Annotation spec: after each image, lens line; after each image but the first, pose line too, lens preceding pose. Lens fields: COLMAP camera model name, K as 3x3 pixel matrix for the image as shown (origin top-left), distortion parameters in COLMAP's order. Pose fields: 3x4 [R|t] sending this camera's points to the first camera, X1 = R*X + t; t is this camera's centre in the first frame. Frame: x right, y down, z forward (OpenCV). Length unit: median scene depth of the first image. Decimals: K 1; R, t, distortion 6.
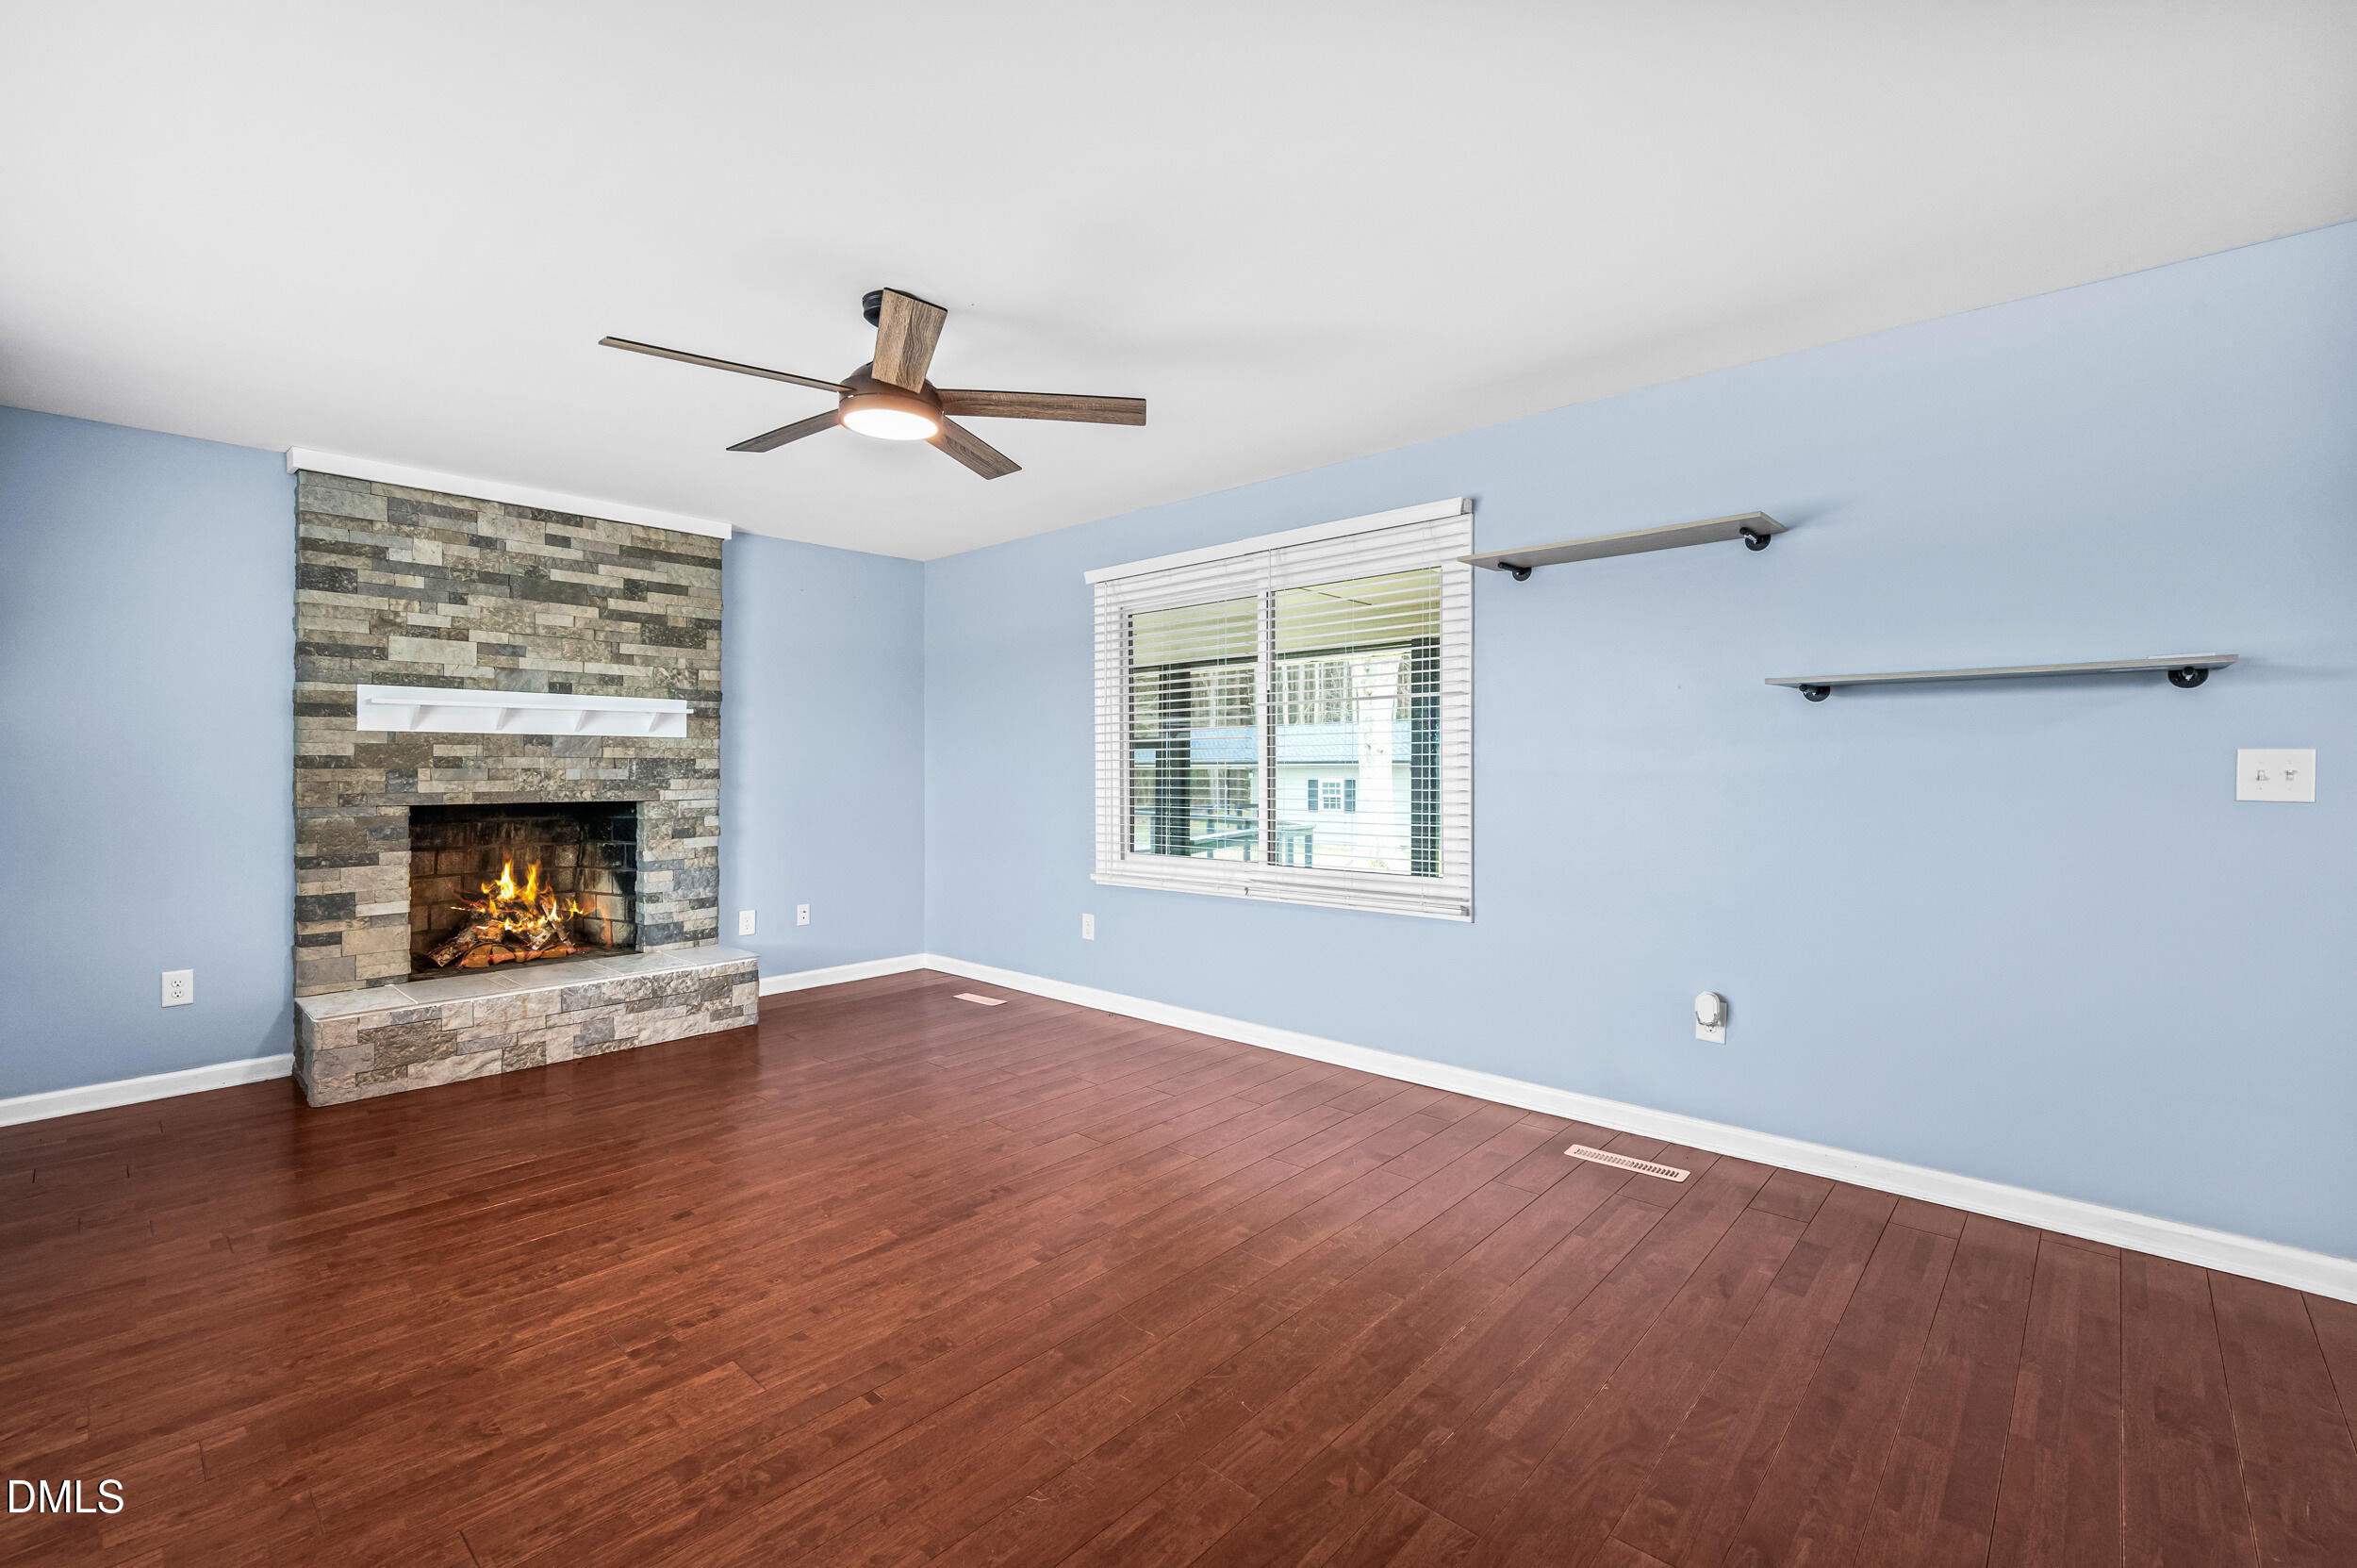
lens RADIAL K [[1015.0, 0, 1178.5], [0, 1015.0, 782.5], [0, 0, 1]] dist [-0.000322, 0.000227]
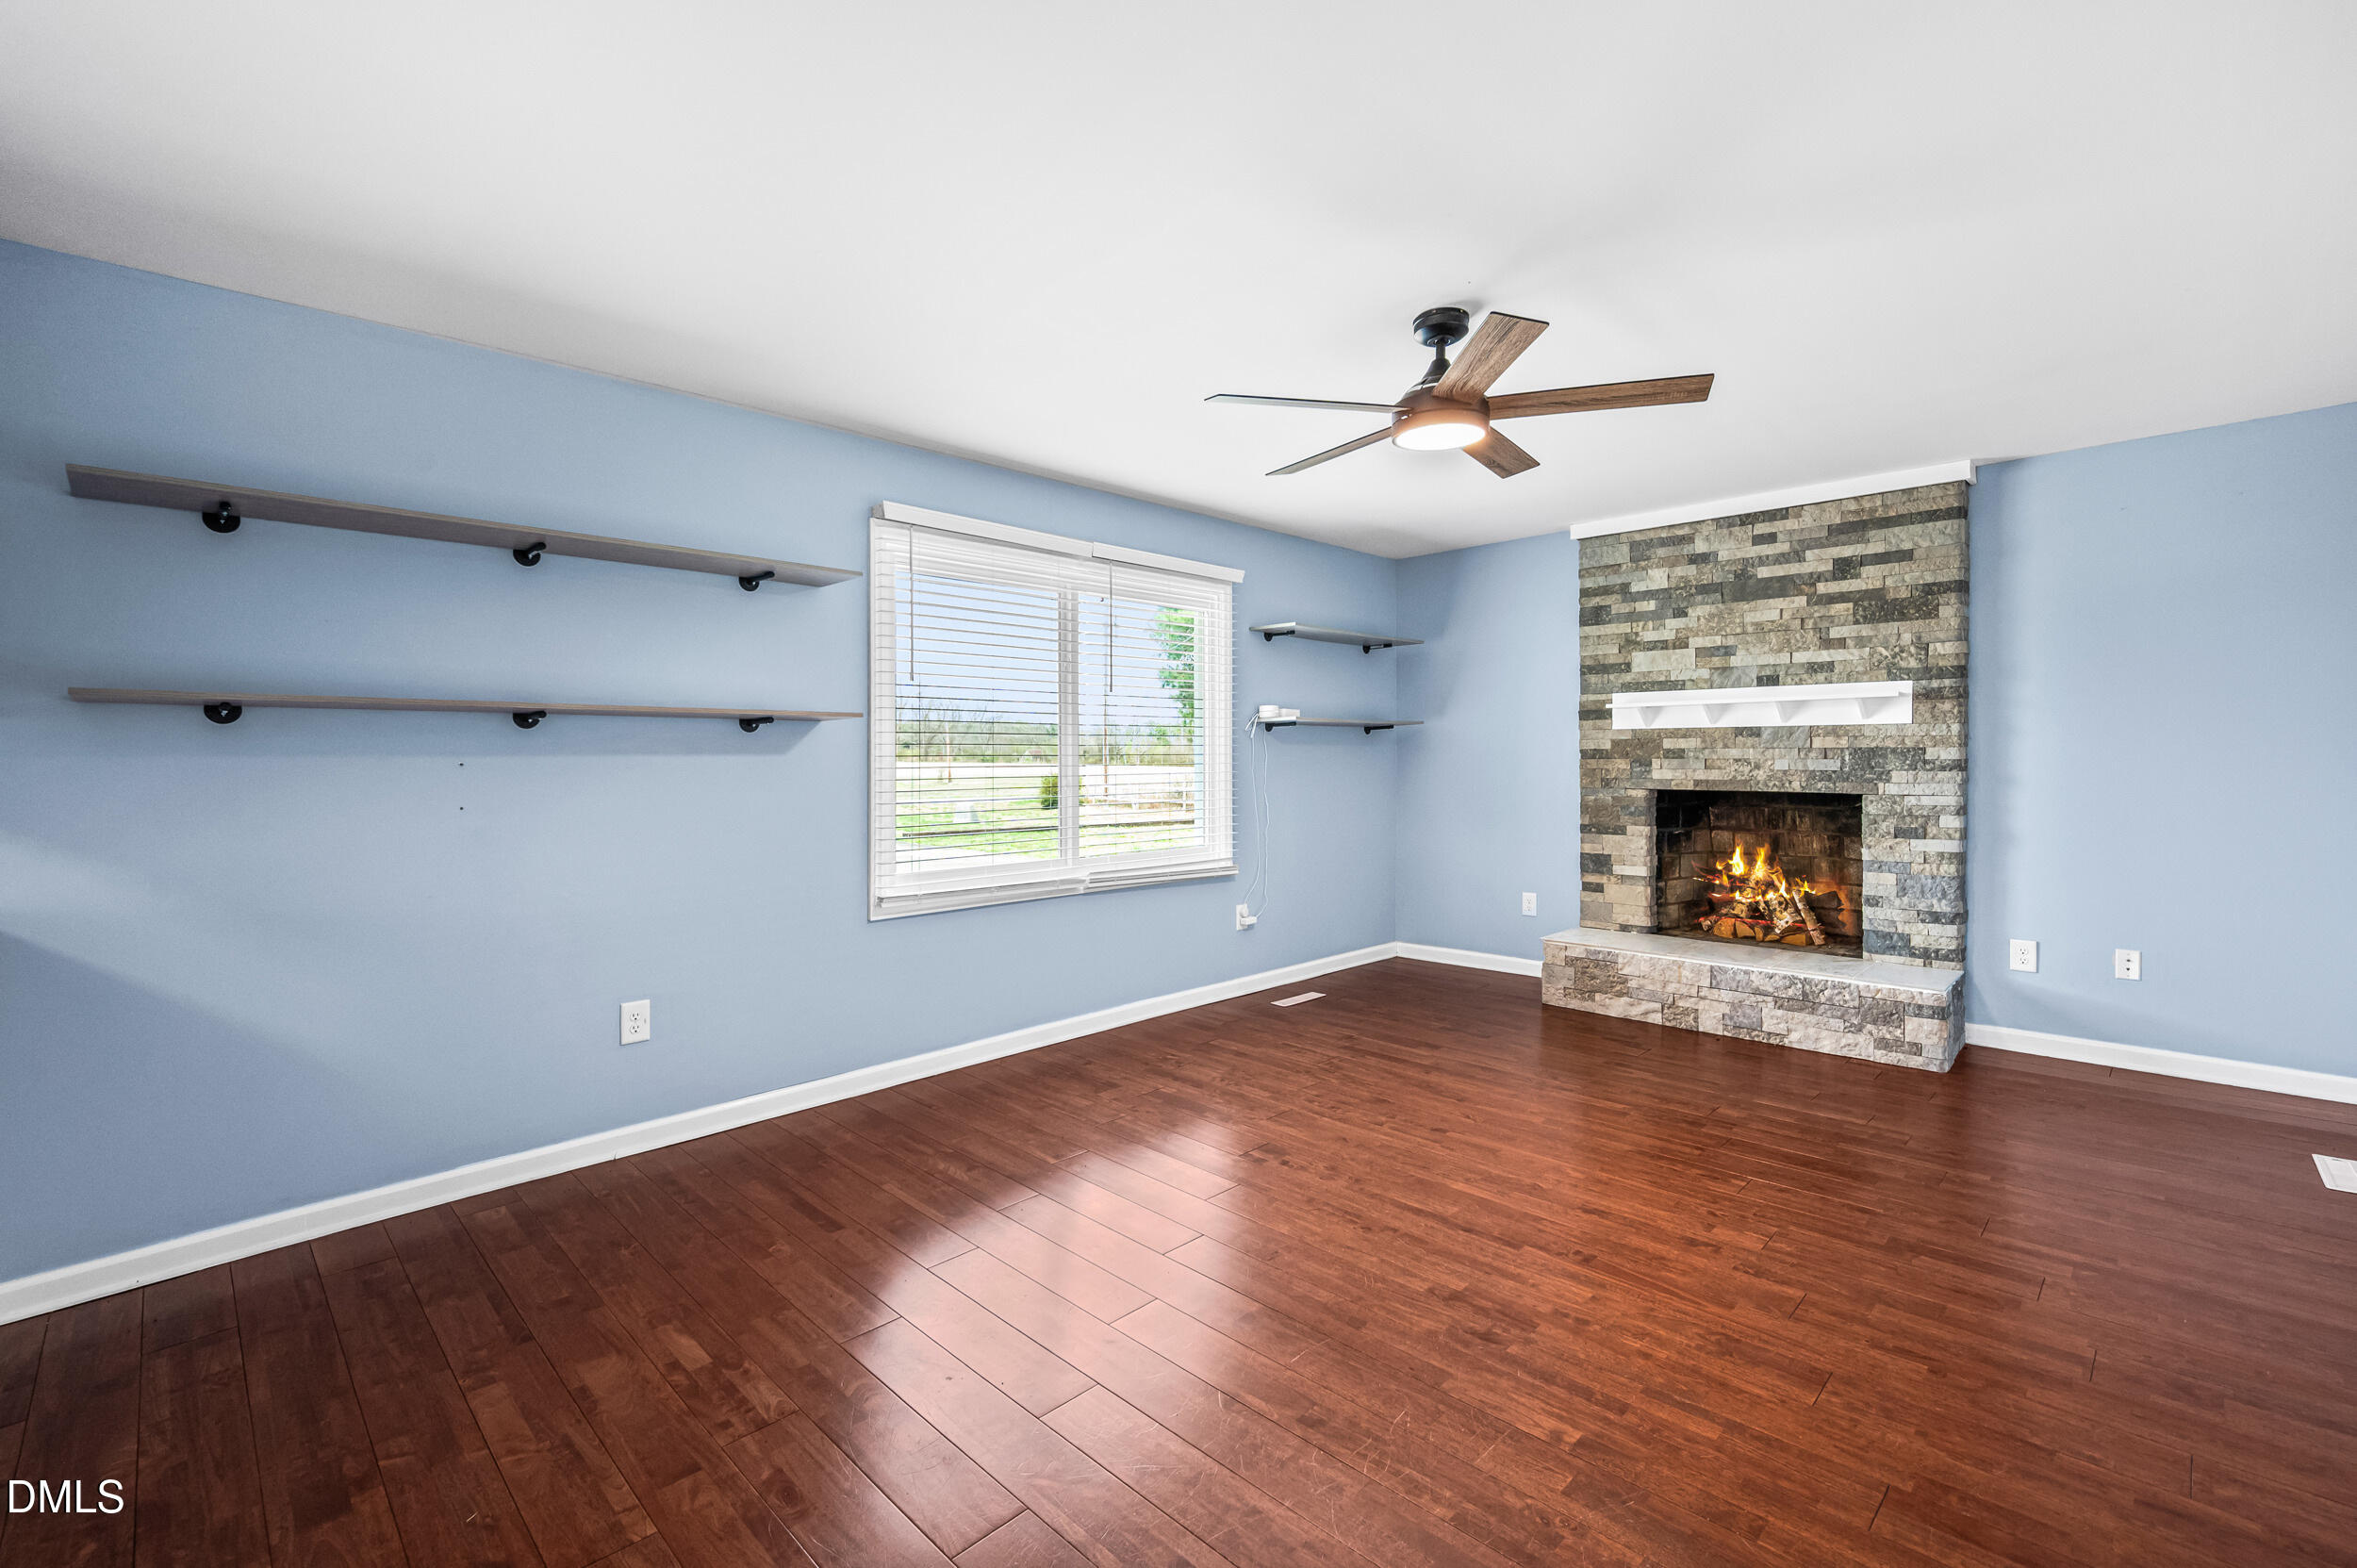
lens RADIAL K [[1015.0, 0, 1178.6], [0, 1015.0, 765.3], [0, 0, 1]] dist [-0.000322, 0.000227]
pose [[-0.039377, 0.011147, -0.999162, 0.470670], [-0.009473, 0.999889, 0.011528, -0.014241], [0.999180, 0.009919, -0.039267, 0.467636]]
